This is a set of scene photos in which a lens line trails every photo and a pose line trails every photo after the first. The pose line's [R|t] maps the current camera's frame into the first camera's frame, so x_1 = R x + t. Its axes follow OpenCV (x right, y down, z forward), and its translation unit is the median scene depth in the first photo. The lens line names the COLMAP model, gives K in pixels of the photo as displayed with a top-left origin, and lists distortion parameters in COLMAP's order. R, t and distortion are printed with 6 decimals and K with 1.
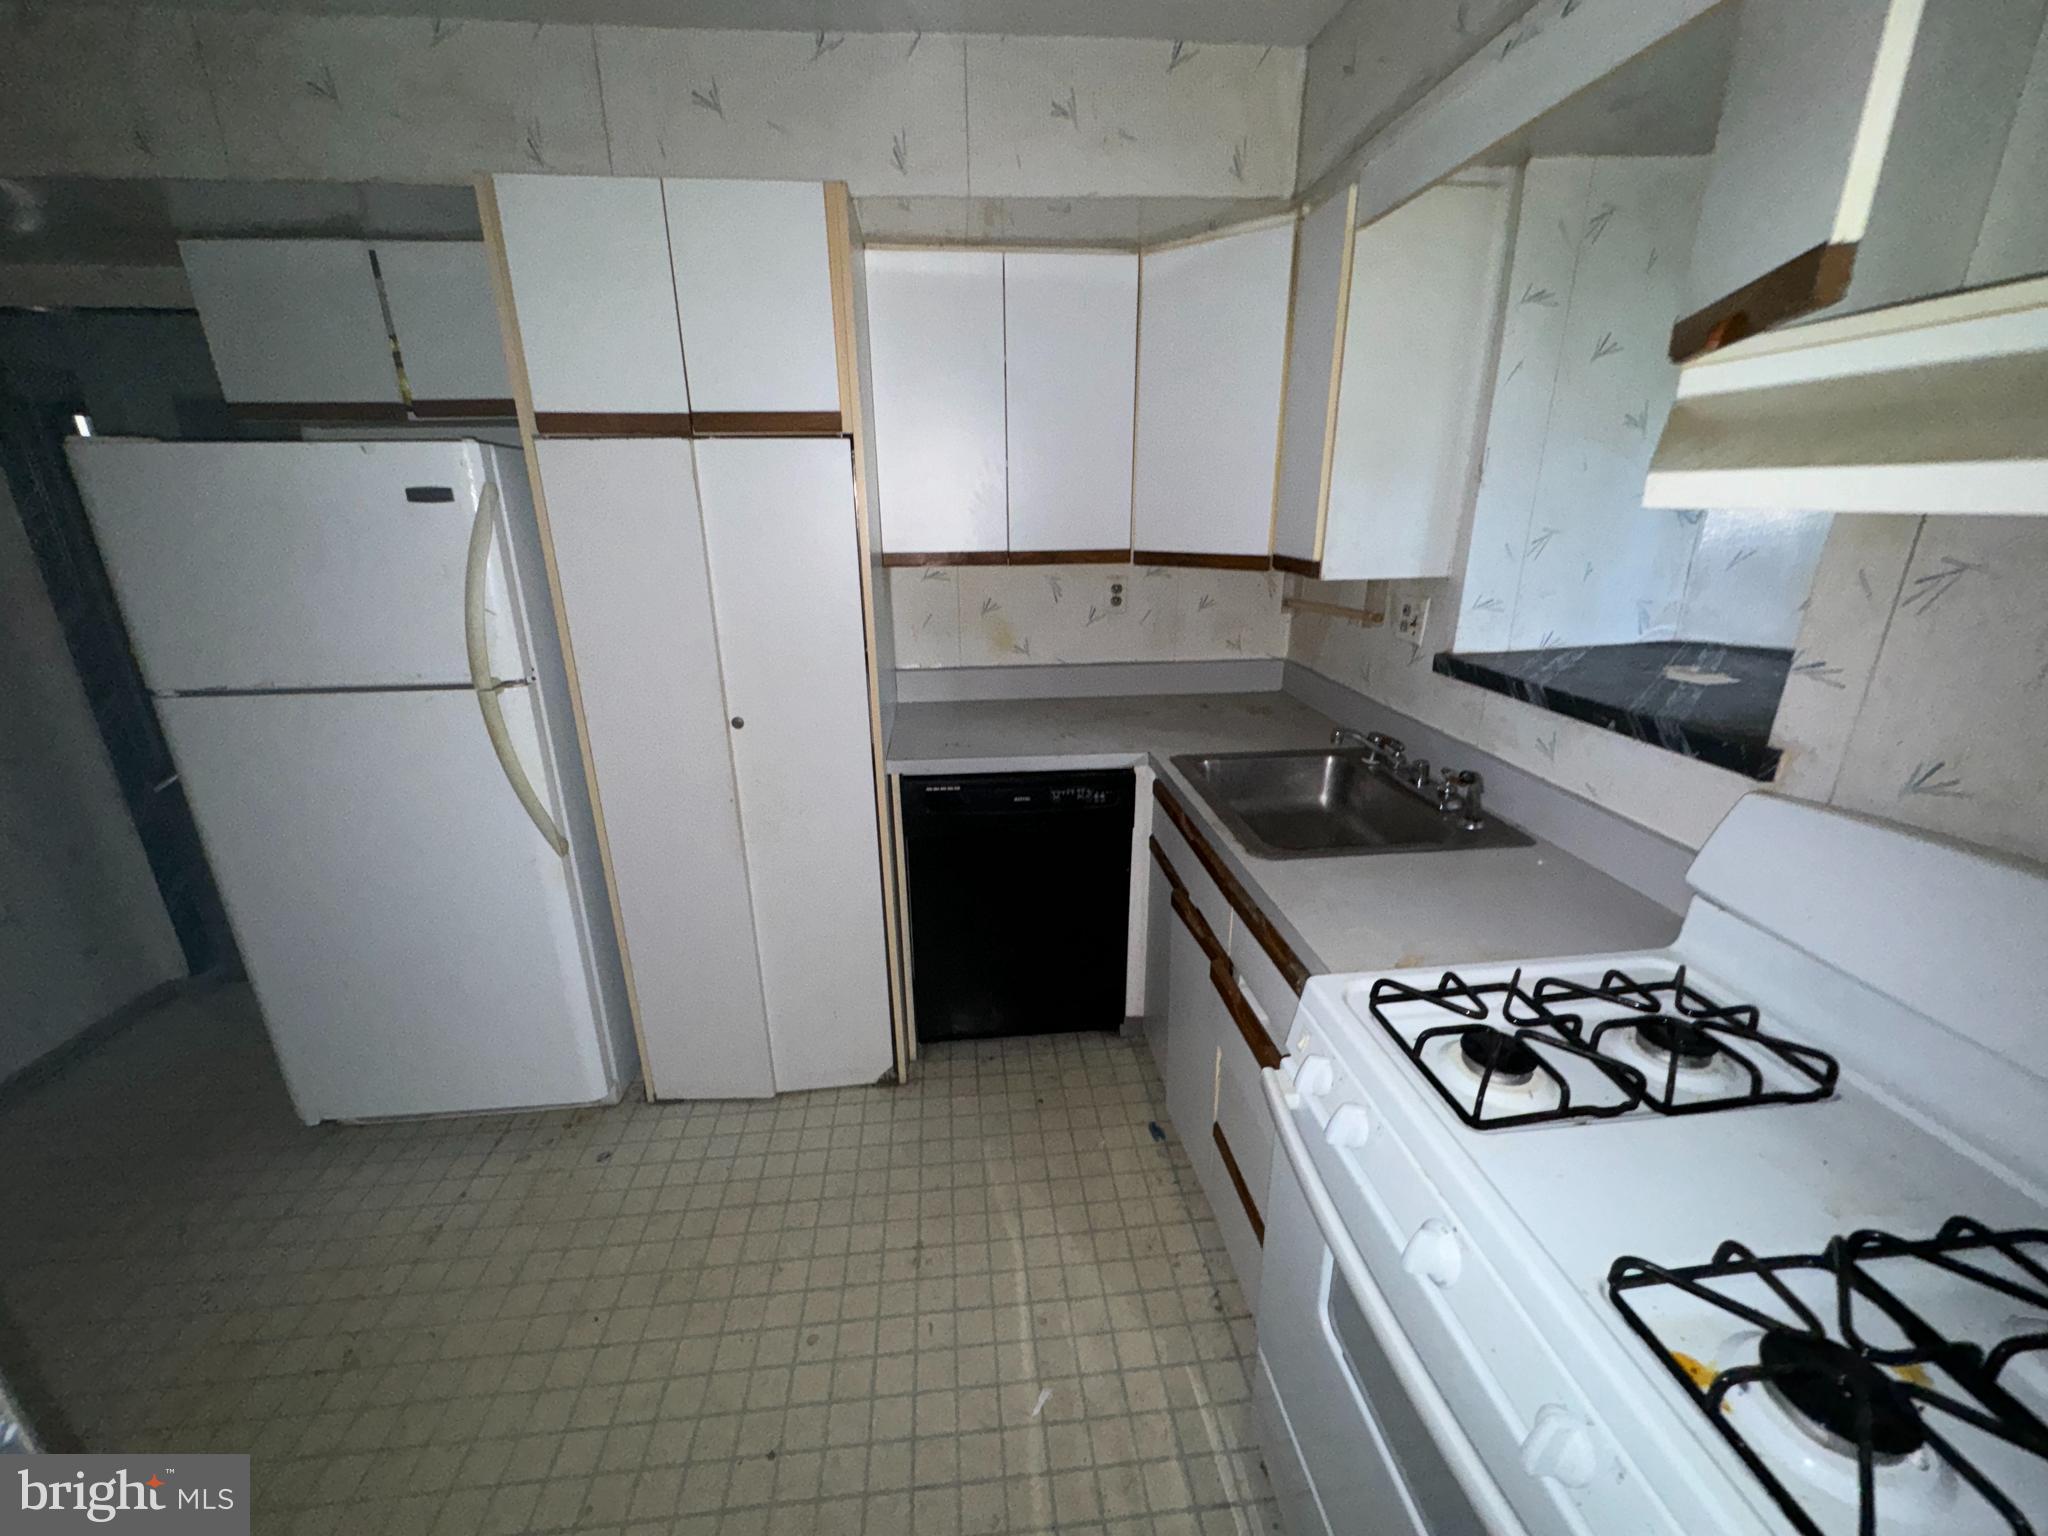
lens RADIAL K [[819.2, 0, 1022.9], [0, 819.2, 768.7], [0, 0, 1]] dist [-0.002721, 0.000614]
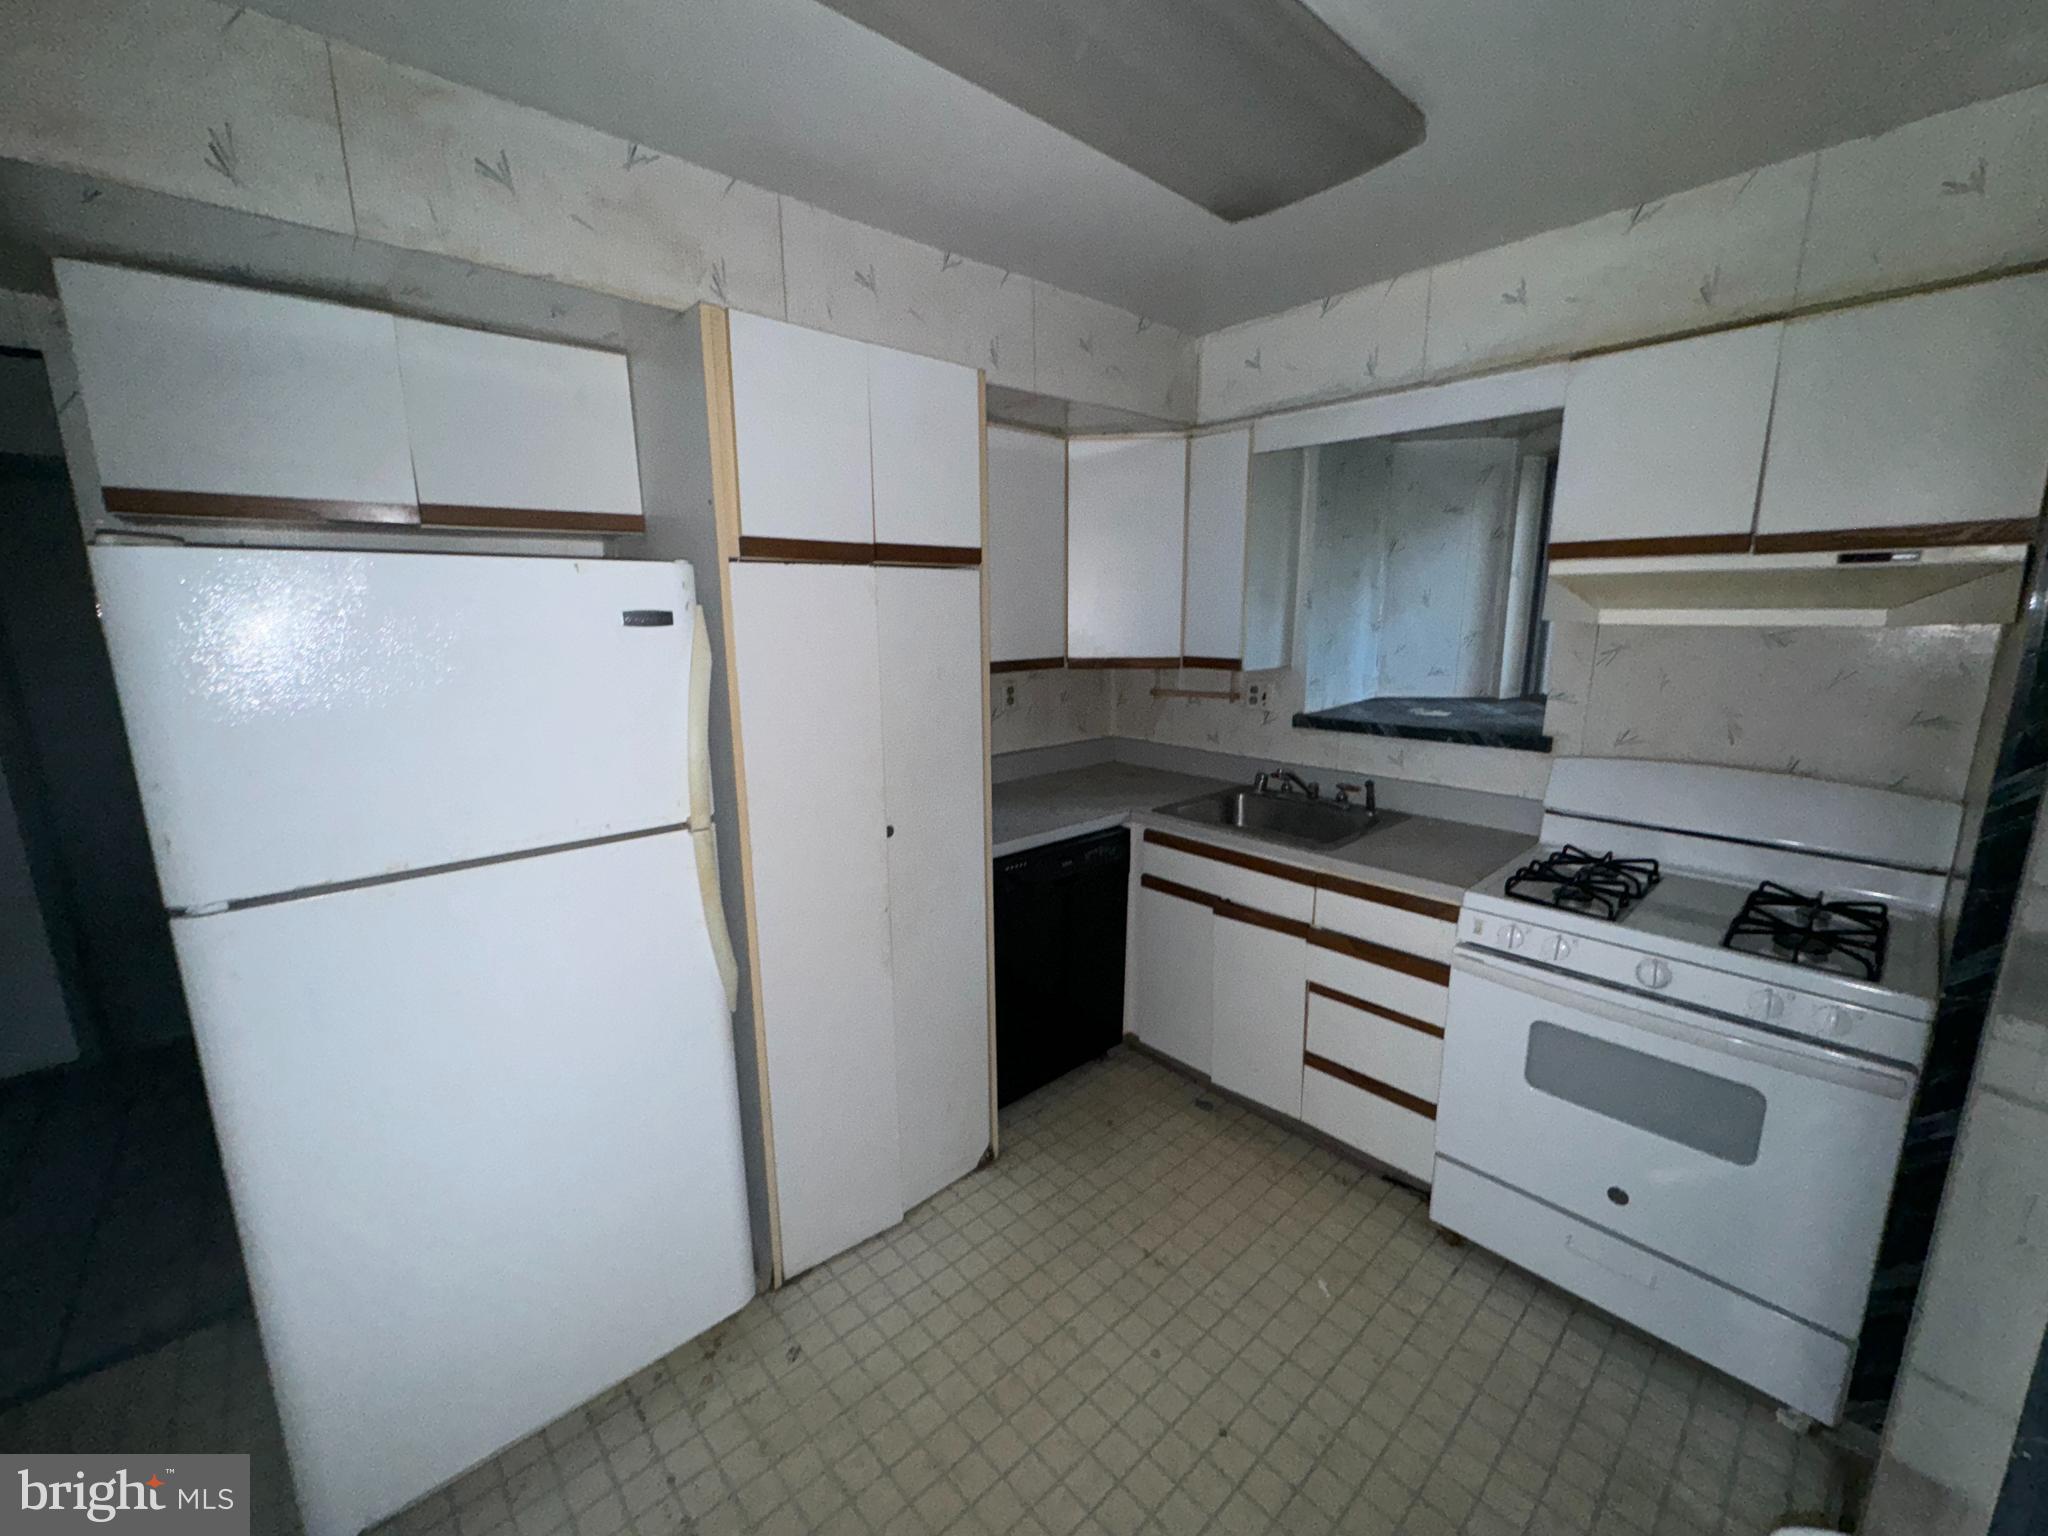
lens RADIAL K [[819.2, 0, 1022.9], [0, 819.2, 768.7], [0, 0, 1]] dist [-0.002721, 0.000614]
pose [[0.801459, -0.111876, 0.587493, -0.833869], [0.187595, 0.979796, -0.069337, -0.031252], [-0.567866, 0.165781, 0.806254, 0.065576]]
